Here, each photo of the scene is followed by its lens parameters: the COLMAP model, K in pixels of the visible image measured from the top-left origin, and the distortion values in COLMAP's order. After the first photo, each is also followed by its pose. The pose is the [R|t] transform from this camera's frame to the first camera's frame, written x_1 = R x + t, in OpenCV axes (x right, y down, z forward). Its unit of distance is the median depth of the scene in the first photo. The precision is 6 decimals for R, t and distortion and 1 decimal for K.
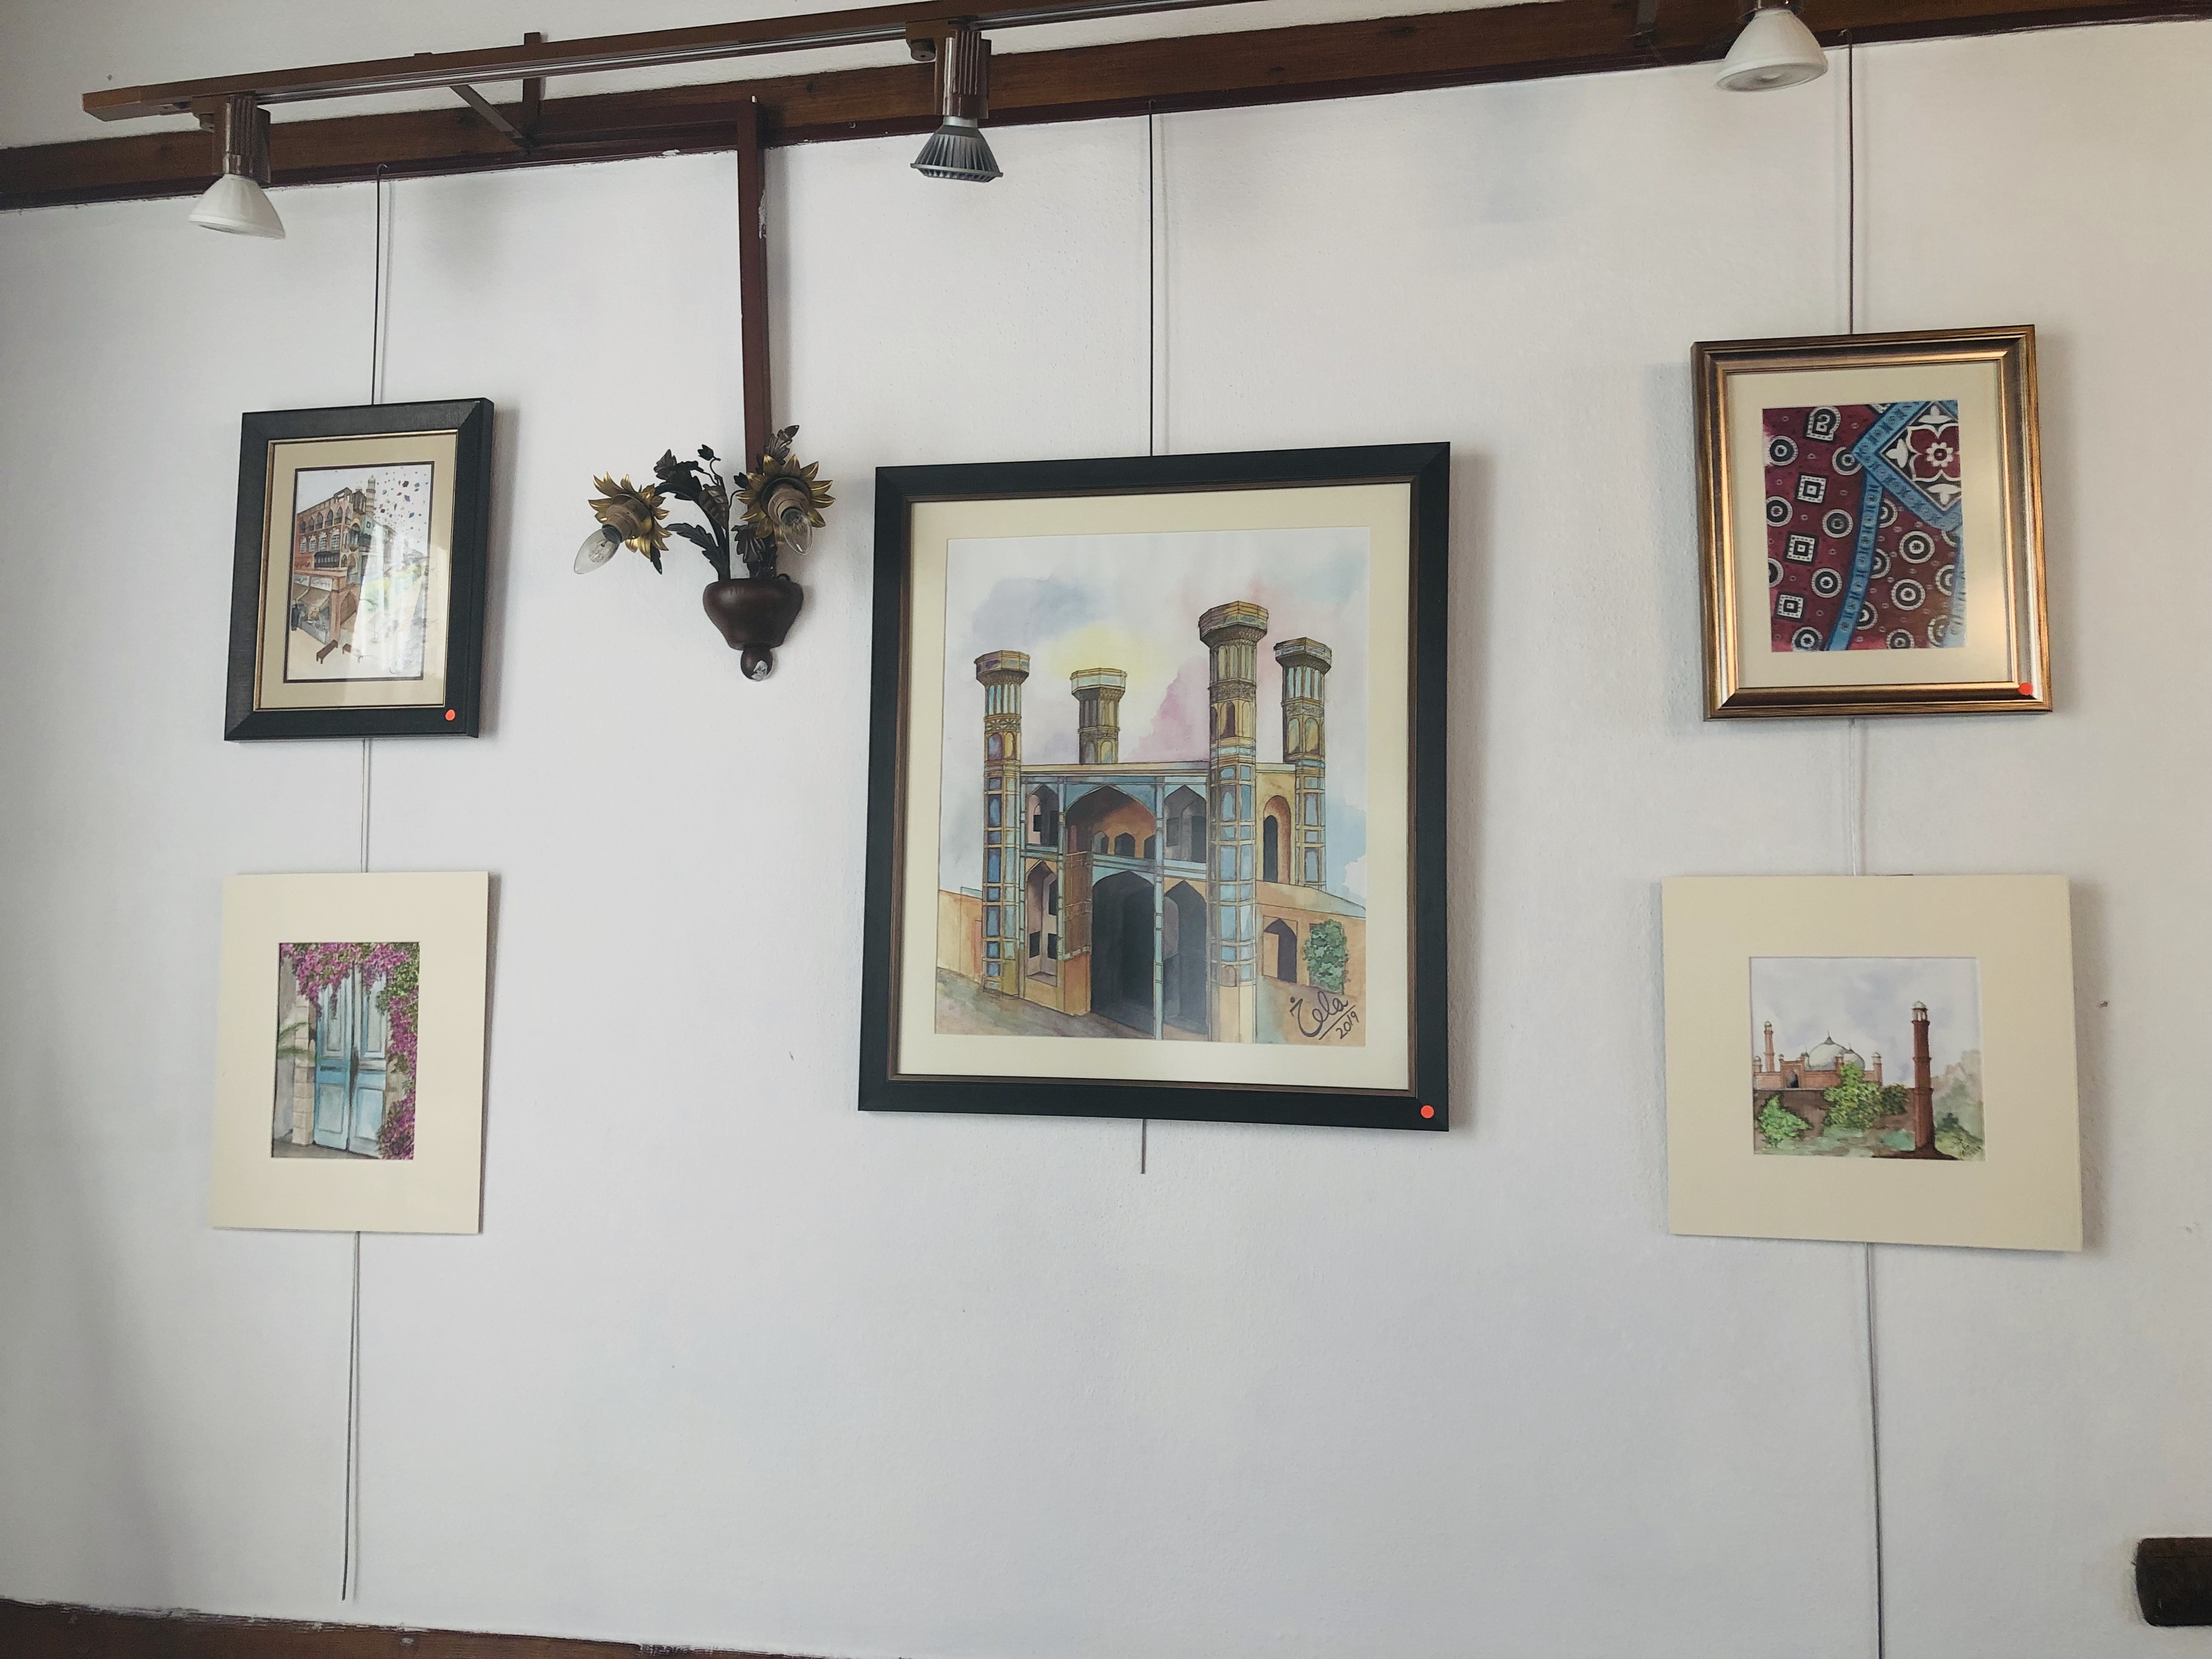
lens RADIAL K [[1774.0, 0, 1096.2], [0, 1774.0, 822.3], [0, 0, 1]] dist [0.059710, -0.074790]
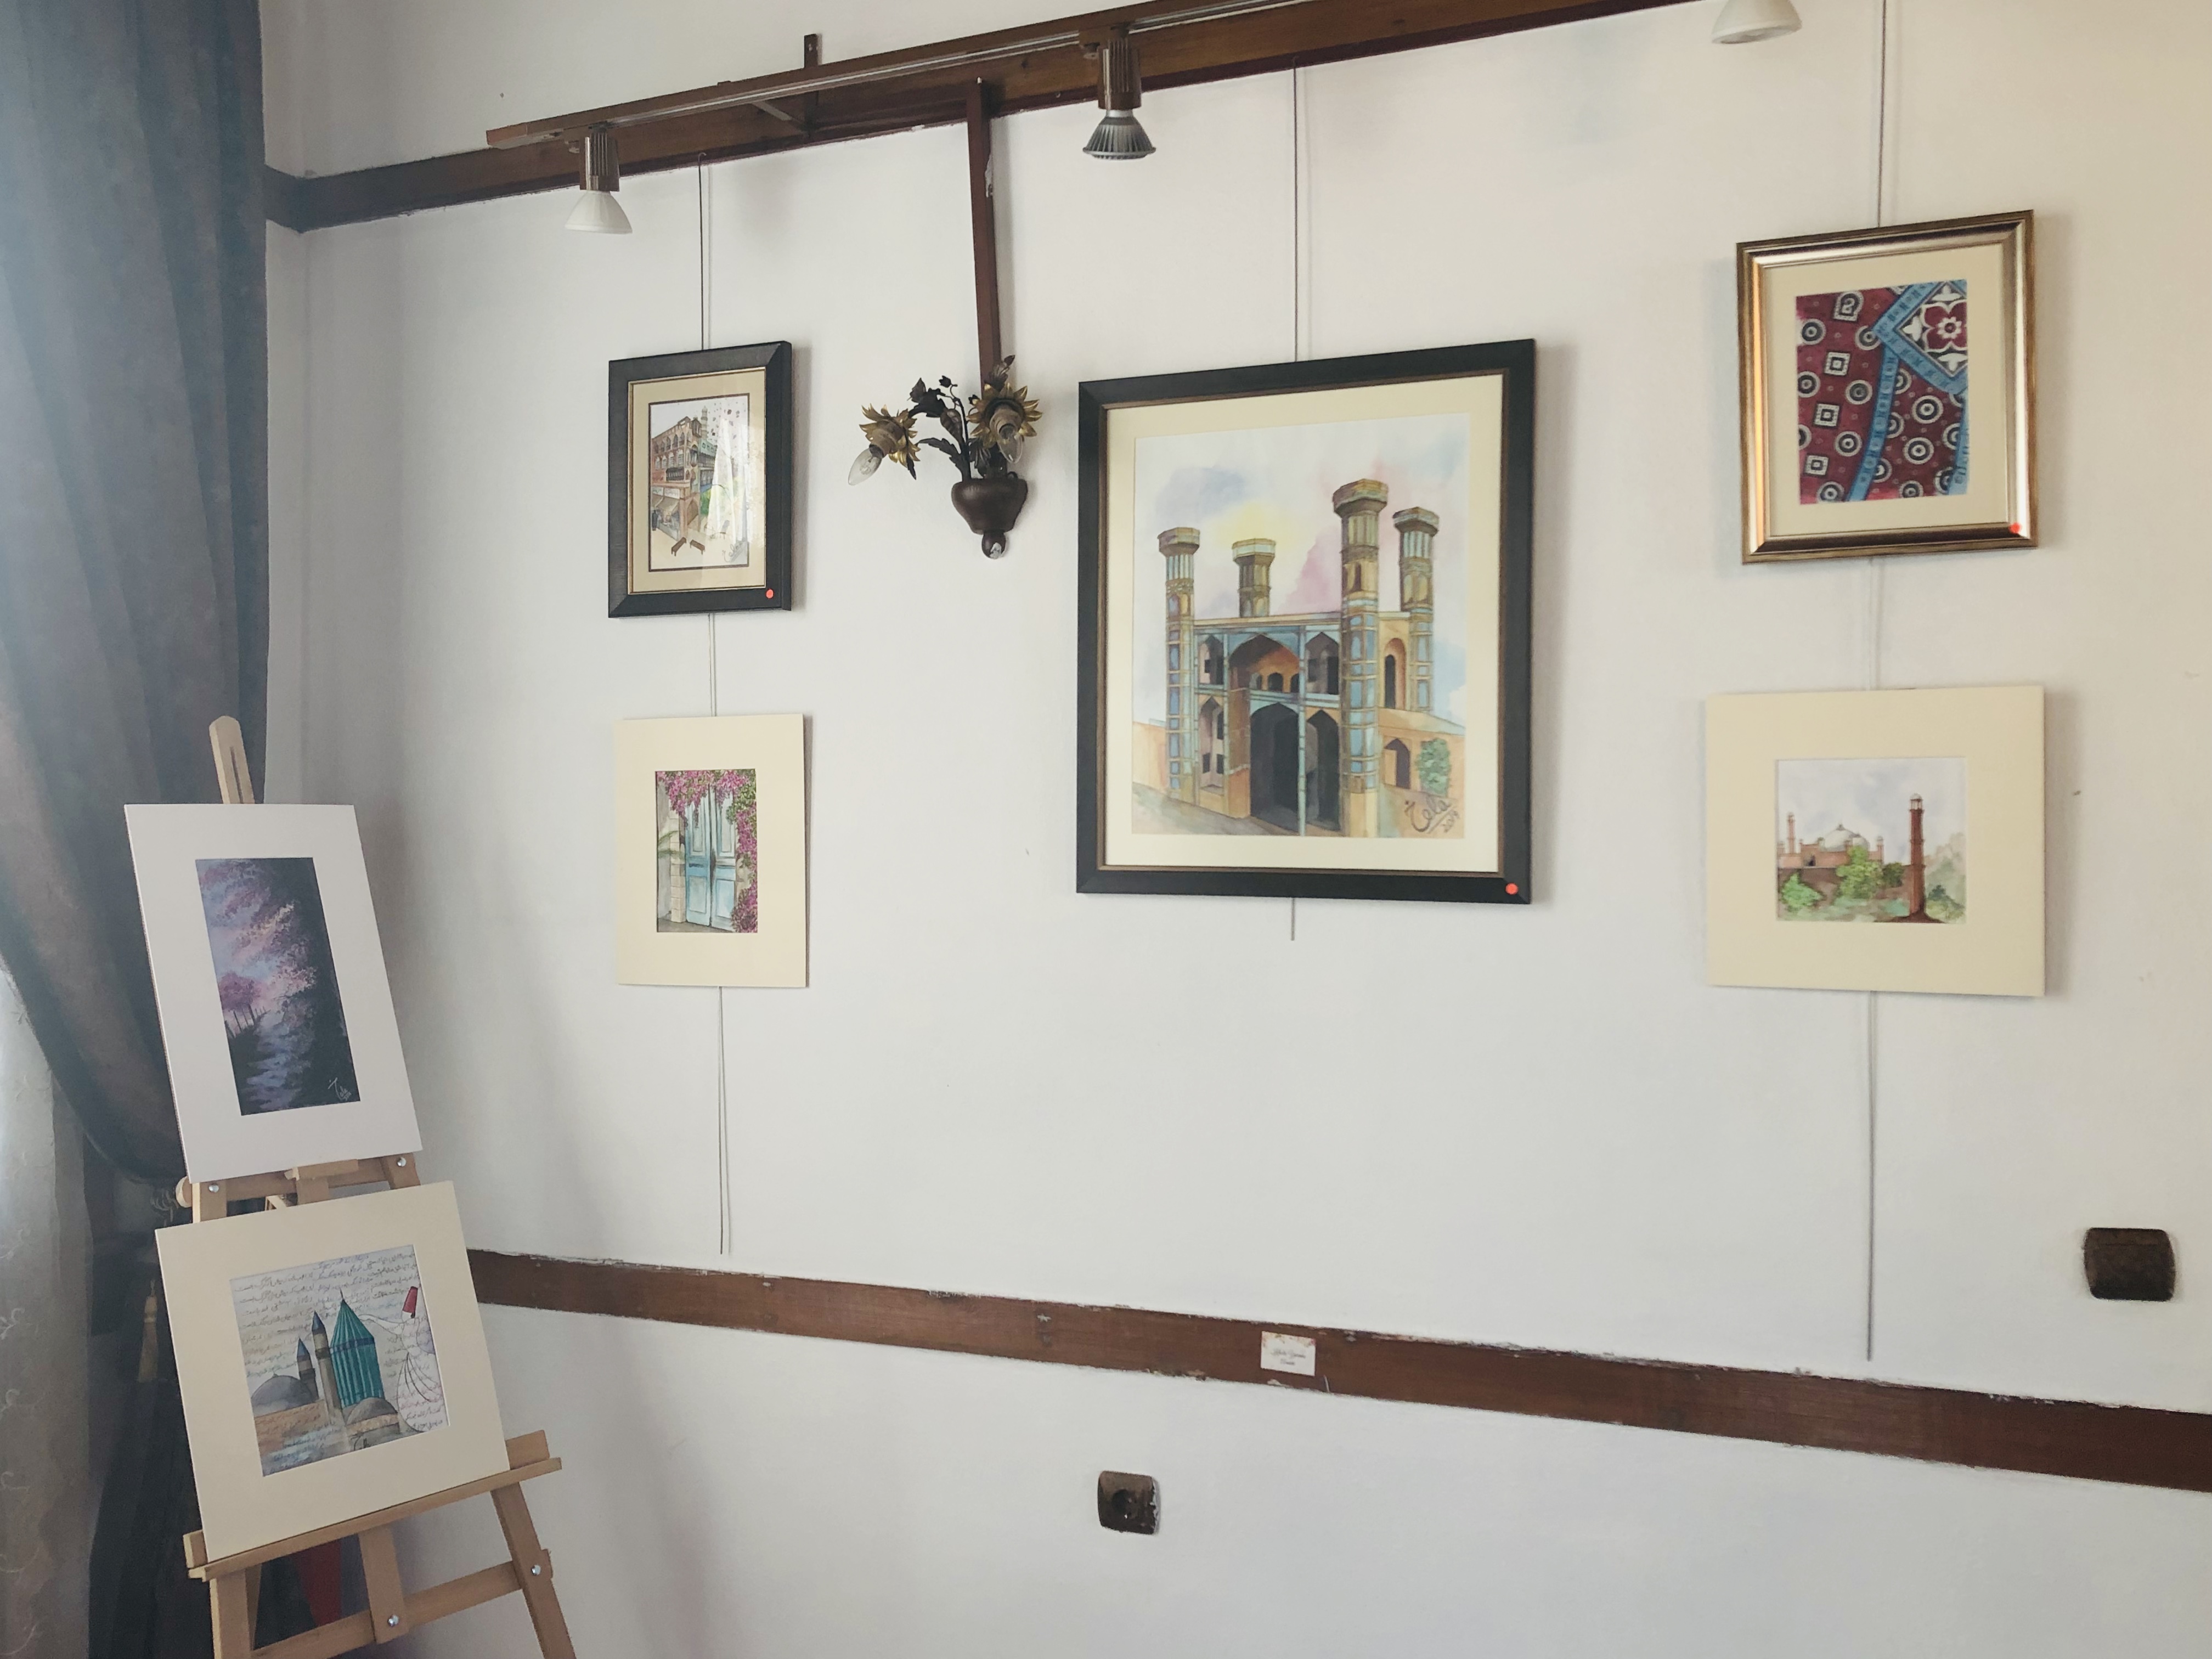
lens RADIAL K [[1971.9, 0, 1055.5], [0, 1971.9, 830.7], [0, 0, 1]] dist [0.096136, -0.140458]
pose [[0.974234, -0.008519, -0.225380, 0.177213], [0.028097, 0.996086, 0.083804, -0.003657], [0.223783, -0.087977, 0.970660, -0.392941]]
